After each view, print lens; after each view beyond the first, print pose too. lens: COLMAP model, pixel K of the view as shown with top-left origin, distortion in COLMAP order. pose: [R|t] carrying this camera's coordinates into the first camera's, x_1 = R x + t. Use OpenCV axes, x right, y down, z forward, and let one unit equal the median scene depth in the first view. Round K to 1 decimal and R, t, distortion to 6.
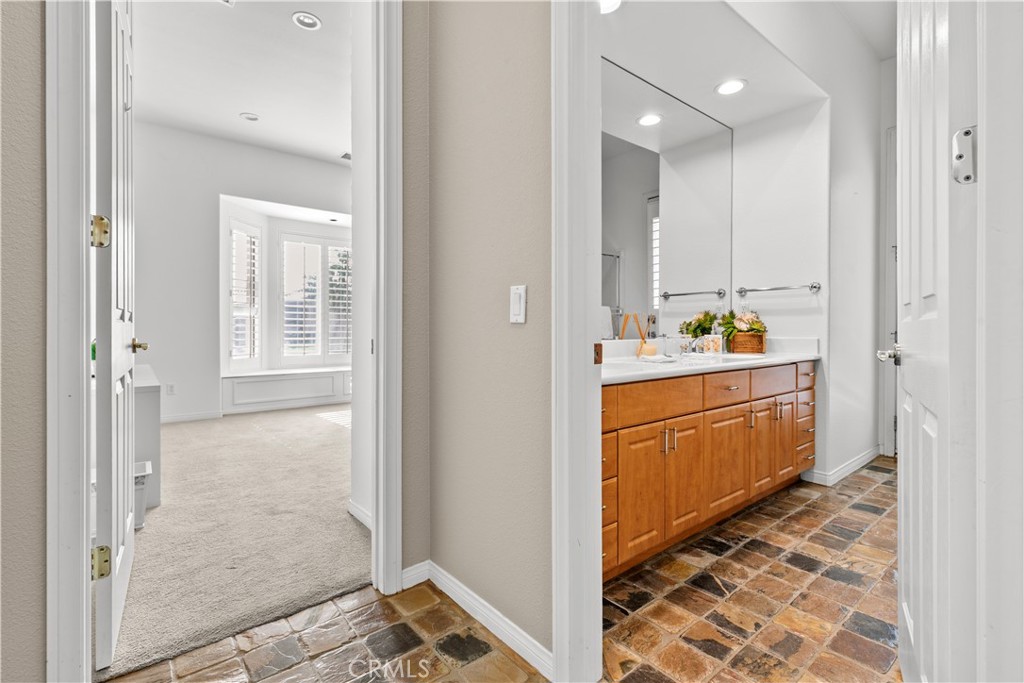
lens RADIAL K [[463.2, 0, 510.6], [0, 463.2, 336.4], [0, 0, 1]] dist [0.001547, 0.000571]
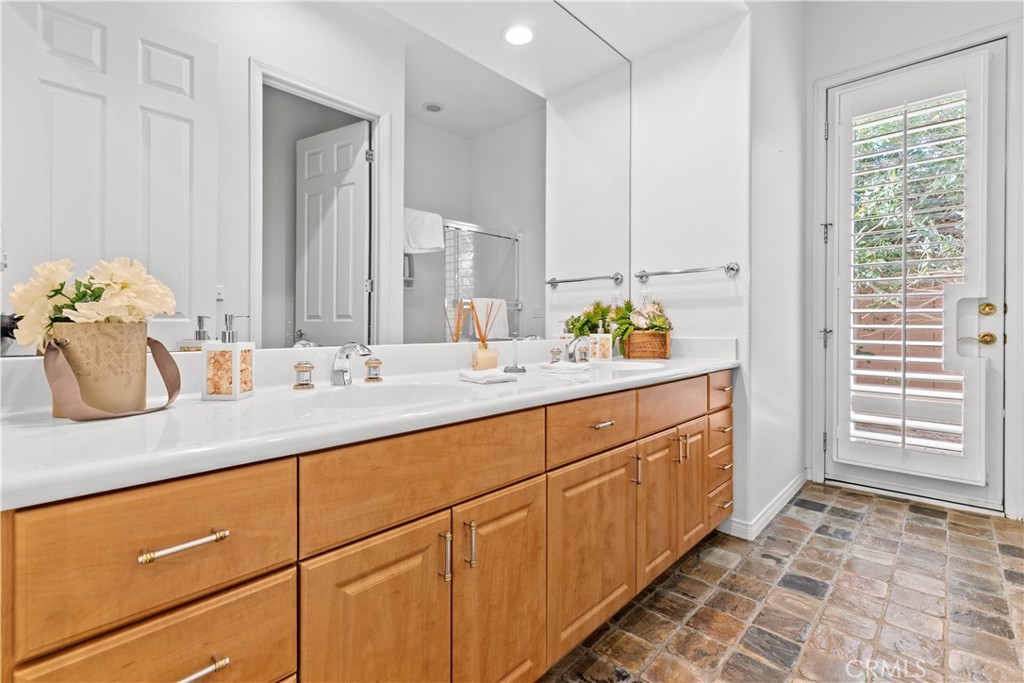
lens RADIAL K [[463.2, 0, 514.3], [0, 463.2, 334.7], [0, 0, 1]] dist [0.001547, 0.000571]
pose [[0.990584, -0.004235, 0.136842, 0.228391], [0.004171, 0.999991, 0.000761, -0.003890], [-0.136844, -0.000183, 0.990593, 0.341932]]
